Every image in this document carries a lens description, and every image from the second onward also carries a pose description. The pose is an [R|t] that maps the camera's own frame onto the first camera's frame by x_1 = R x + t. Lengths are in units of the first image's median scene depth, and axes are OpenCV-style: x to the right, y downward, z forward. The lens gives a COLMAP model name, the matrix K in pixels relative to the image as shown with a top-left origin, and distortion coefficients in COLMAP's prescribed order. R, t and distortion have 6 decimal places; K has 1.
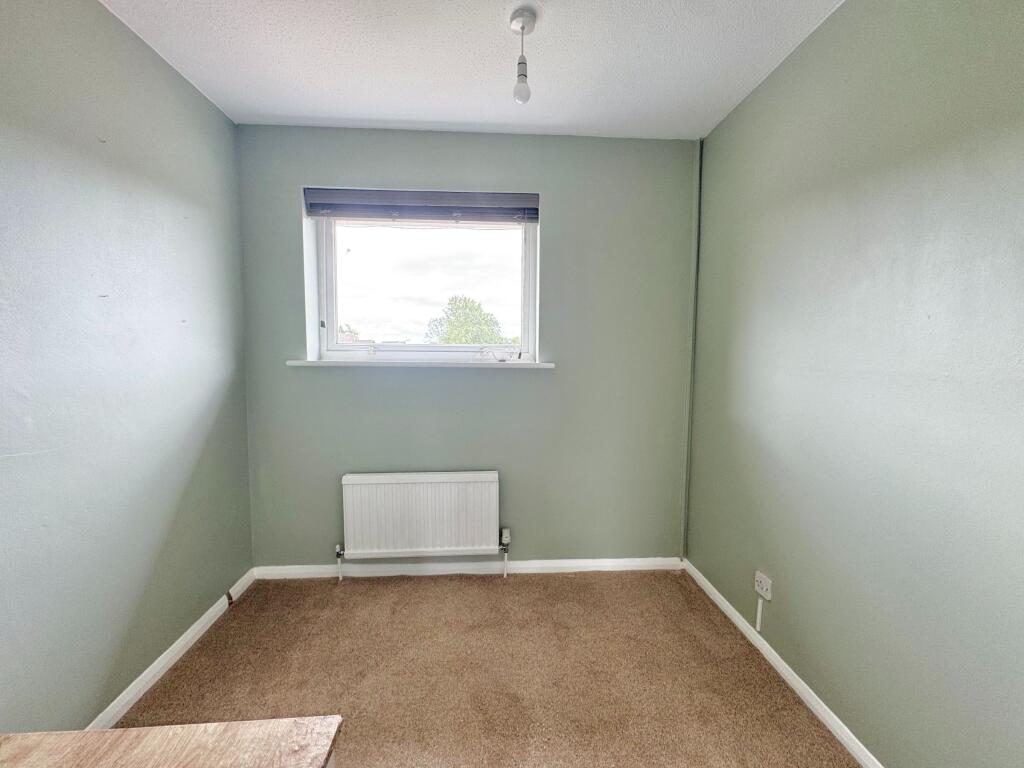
lens RADIAL K [[411.1, 0, 512.6], [0, 411.1, 383.3], [0, 0, 1]] dist [-0.000850, -0.000009]
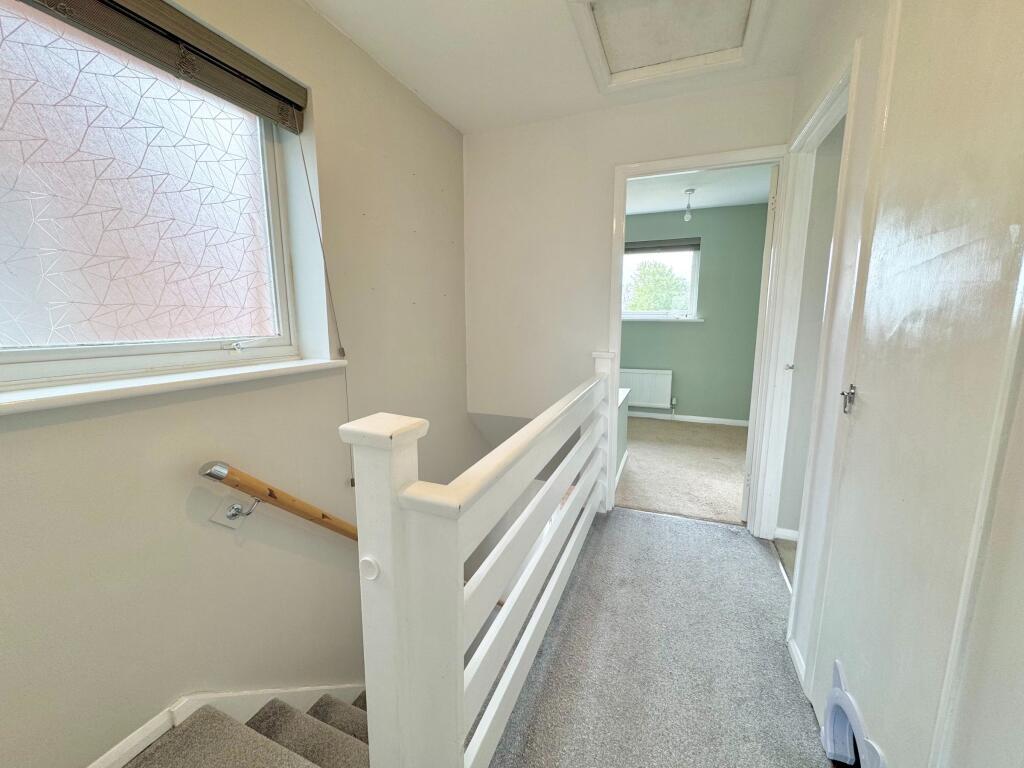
lens RADIAL K [[411.1, 0, 508.5], [0, 411.1, 384.0], [0, 0, 1]] dist [-0.000850, -0.000009]
pose [[0.901750, 0.060258, -0.428038, 0.117117], [-0.026259, 0.996043, 0.084900, 0.124491], [0.431460, -0.065319, 0.899764, -1.294607]]
